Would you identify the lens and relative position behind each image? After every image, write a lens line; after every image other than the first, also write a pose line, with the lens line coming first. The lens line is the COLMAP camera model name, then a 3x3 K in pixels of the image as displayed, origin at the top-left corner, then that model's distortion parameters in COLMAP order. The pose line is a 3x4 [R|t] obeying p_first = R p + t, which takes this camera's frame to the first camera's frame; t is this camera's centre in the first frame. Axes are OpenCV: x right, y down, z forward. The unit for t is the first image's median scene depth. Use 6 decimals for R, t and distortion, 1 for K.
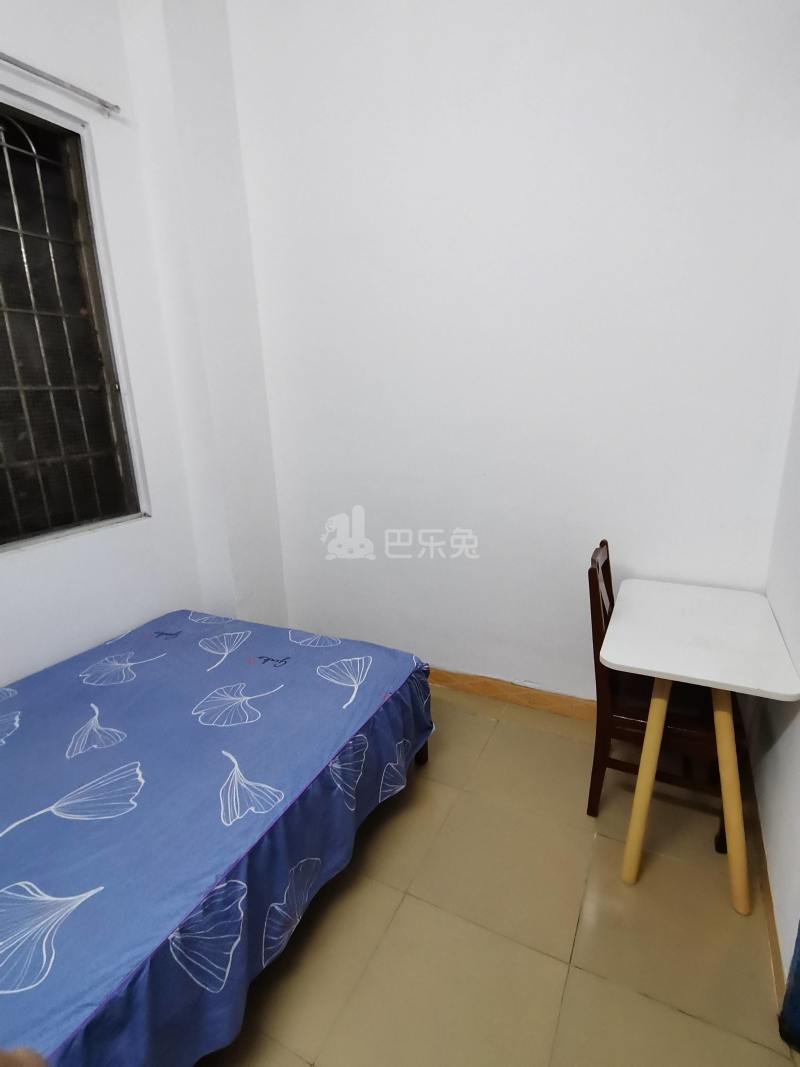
lens RADIAL K [[542.5, 0, 396.4], [0, 542.5, 531.0], [0, 0, 1]] dist [0.024057, -0.000829]
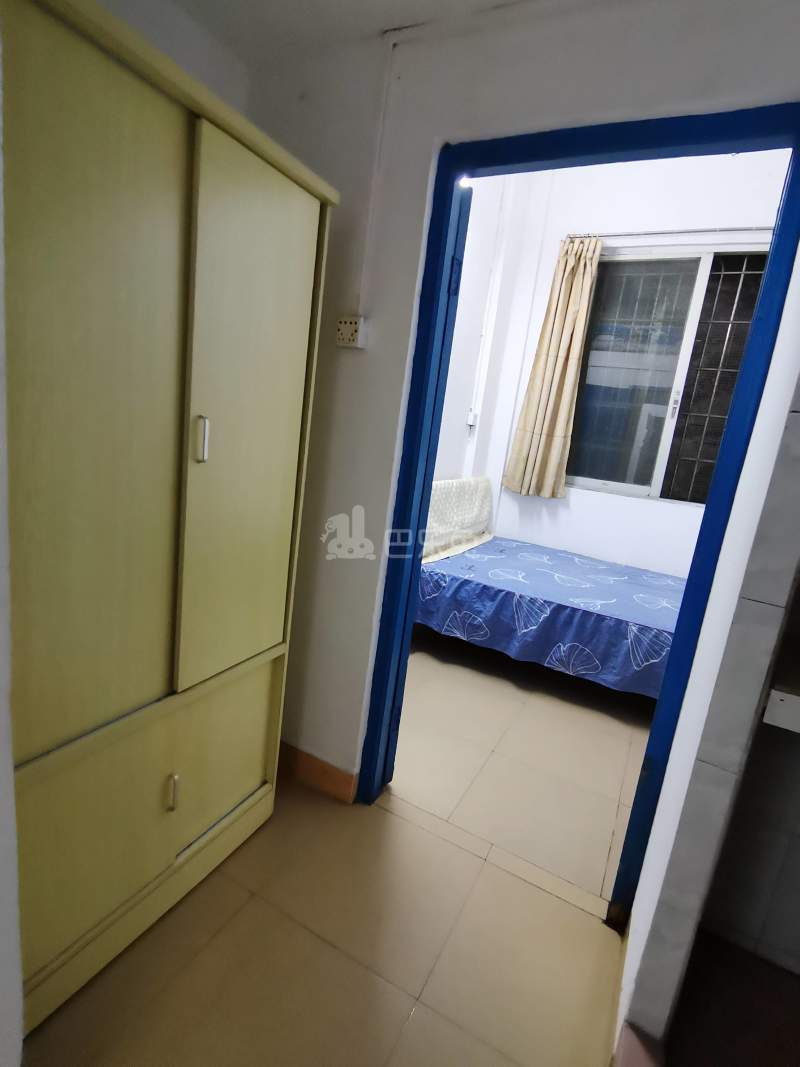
lens RADIAL K [[542.5, 0, 396.4], [0, 542.5, 531.0], [0, 0, 1]] dist [0.024057, -0.000829]
pose [[-0.021724, 0.231170, -0.972671, 1.105306], [-0.367361, 0.902995, 0.222815, 0.049857], [0.929825, 0.362161, 0.065306, 0.097723]]
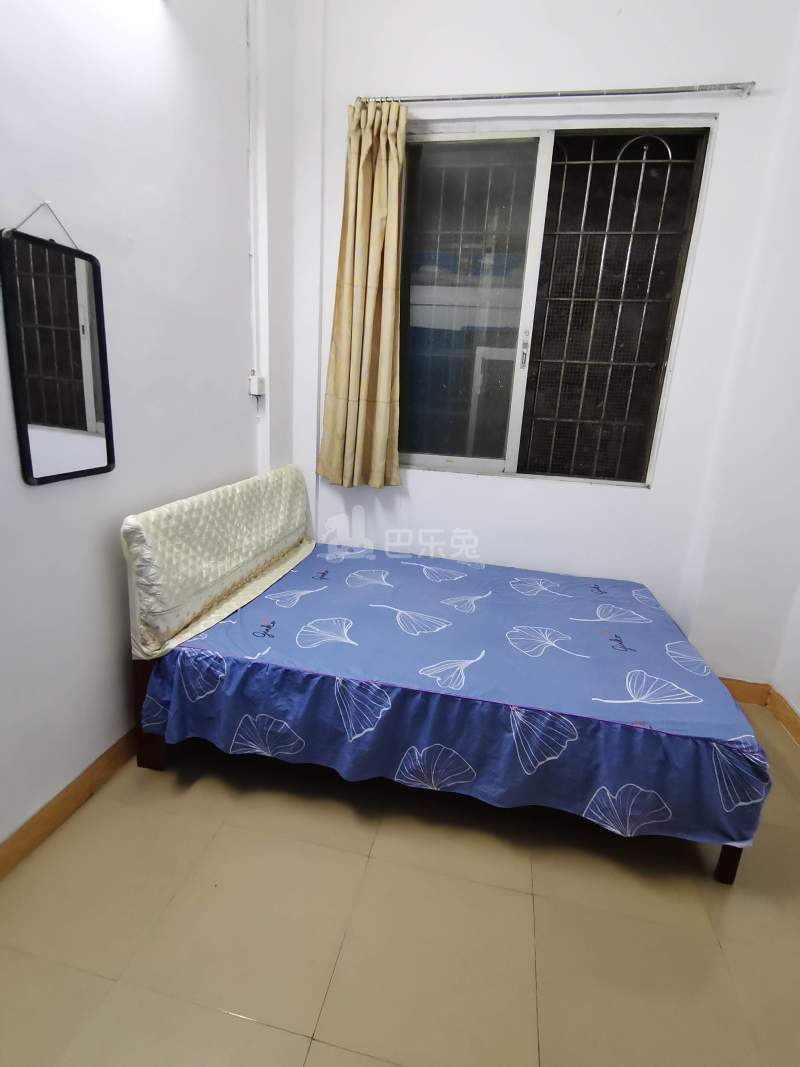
lens RADIAL K [[542.5, 0, 396.4], [0, 542.5, 531.0], [0, 0, 1]] dist [0.024057, -0.000829]
pose [[0.260922, 0.298041, -0.918200, 0.527065], [-0.305251, 0.927818, 0.214421, -0.036970], [0.915829, 0.224334, 0.333065, 0.279228]]
